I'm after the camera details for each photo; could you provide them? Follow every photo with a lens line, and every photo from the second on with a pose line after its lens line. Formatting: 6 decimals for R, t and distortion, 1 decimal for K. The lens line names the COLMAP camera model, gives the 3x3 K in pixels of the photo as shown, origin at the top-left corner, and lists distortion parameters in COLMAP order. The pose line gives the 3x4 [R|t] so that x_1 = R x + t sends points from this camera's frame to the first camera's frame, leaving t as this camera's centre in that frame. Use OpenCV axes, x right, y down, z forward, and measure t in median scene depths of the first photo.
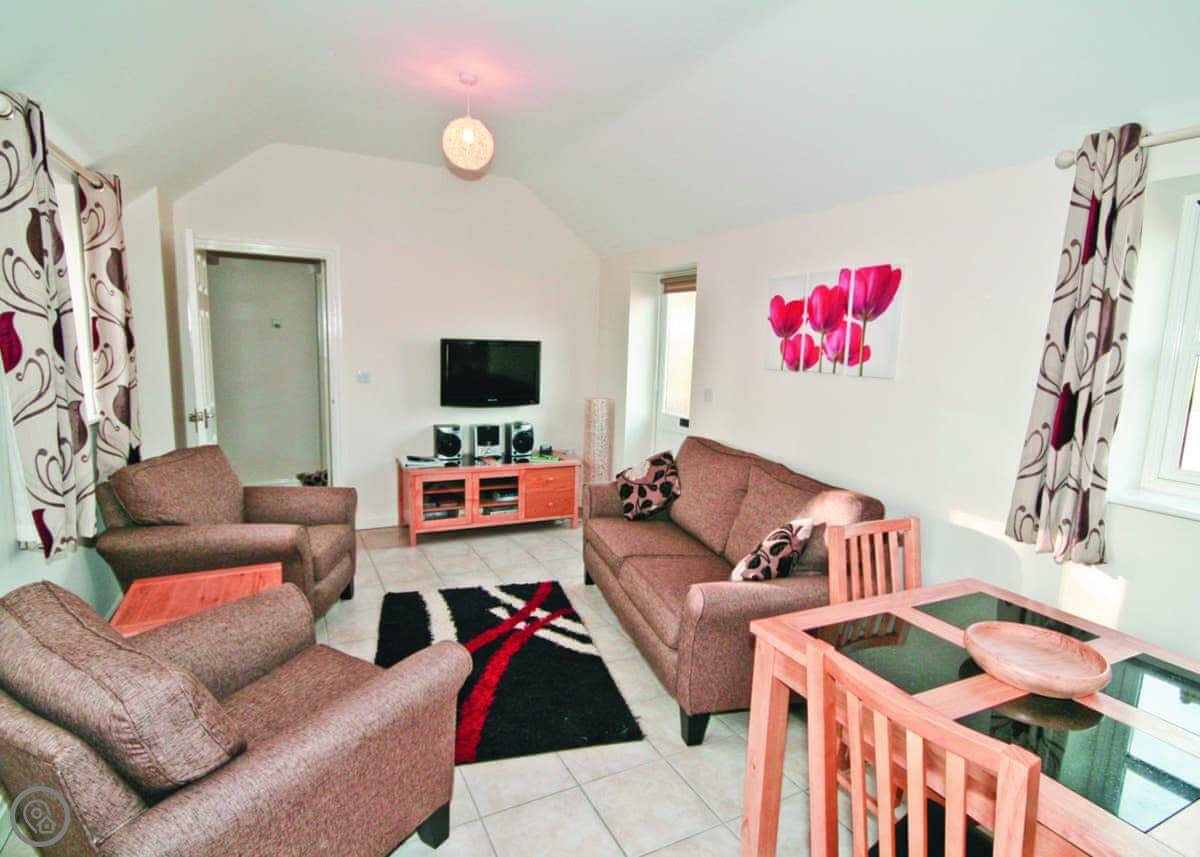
lens RADIAL K [[622.9, 0, 600.0], [0, 622.9, 428.5], [0, 0, 1]] dist [-0.000952, 0.000093]
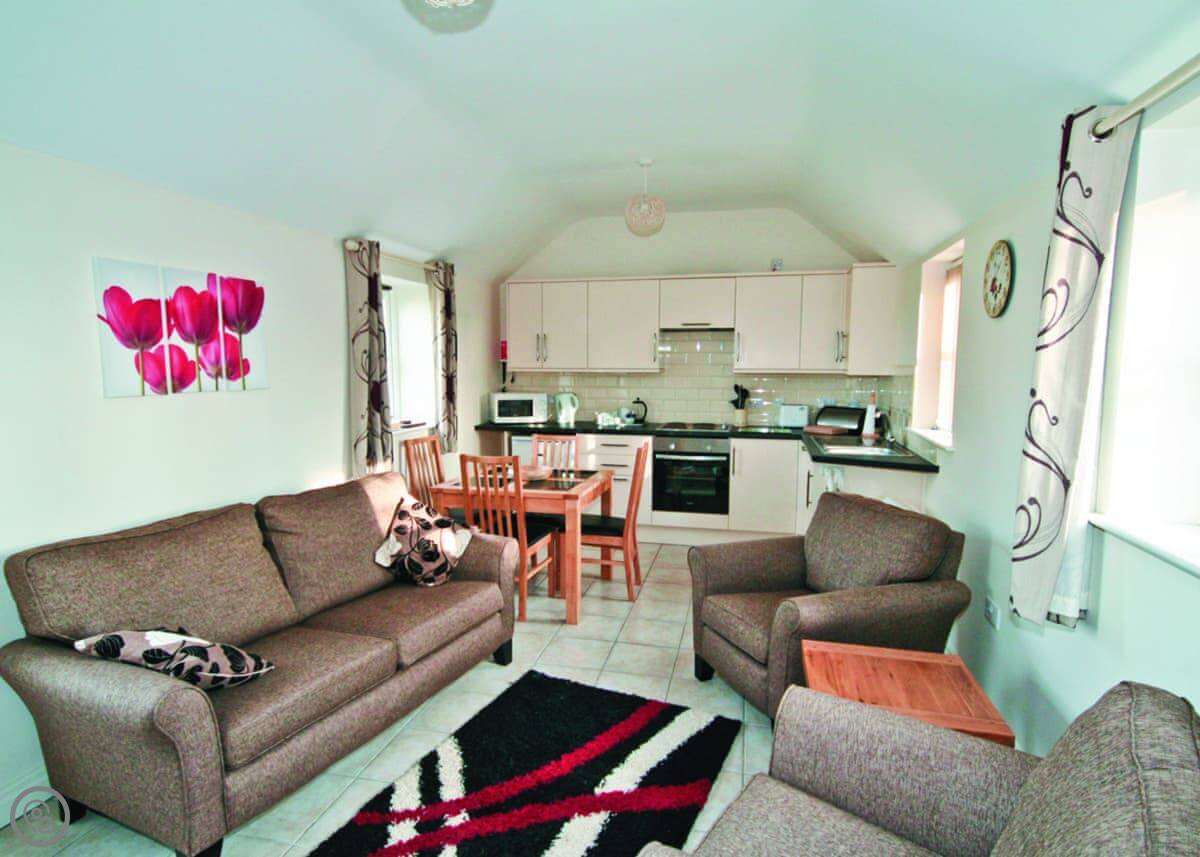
lens RADIAL K [[622.9, 0, 600.0], [0, 622.9, 428.5], [0, 0, 1]] dist [-0.000952, 0.000093]
pose [[-0.760047, -0.100925, 0.641983, -0.610255], [0.066127, 0.970729, 0.230894, -0.204079], [-0.646495, 0.217943, -0.731126, 1.305135]]
